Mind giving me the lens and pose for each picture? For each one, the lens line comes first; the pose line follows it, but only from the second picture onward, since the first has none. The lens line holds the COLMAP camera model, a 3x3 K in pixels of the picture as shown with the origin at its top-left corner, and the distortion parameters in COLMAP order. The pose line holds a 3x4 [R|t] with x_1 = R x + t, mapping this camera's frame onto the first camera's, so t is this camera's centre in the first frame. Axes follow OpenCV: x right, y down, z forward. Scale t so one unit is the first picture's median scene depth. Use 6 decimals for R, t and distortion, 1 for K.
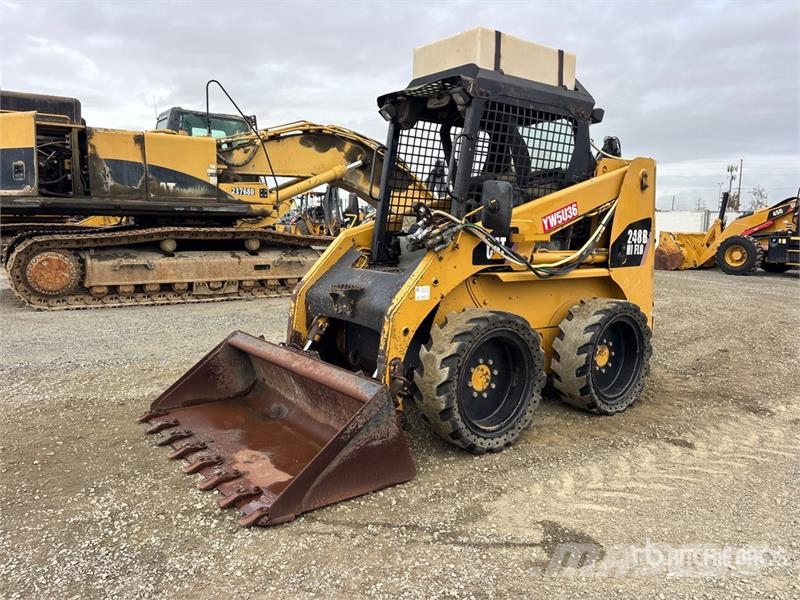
lens RADIAL K [[608.3, 0, 401.7], [0, 608.3, 296.9], [0, 0, 1]] dist [0.054698, -0.073625]
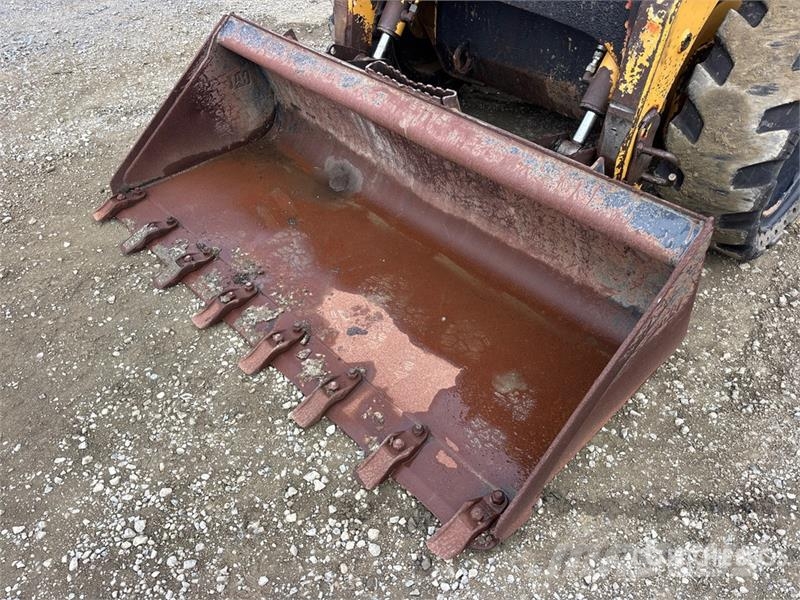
lens RADIAL K [[611.0, 0, 397.3], [0, 611.0, 304.8], [0, 0, 1]] dist [0.050769, -0.057791]
pose [[0.994316, -0.093284, 0.051321, -0.188752], [0.045712, 0.809368, 0.585520, -0.046063], [-0.096158, -0.579846, 0.809032, 0.455541]]
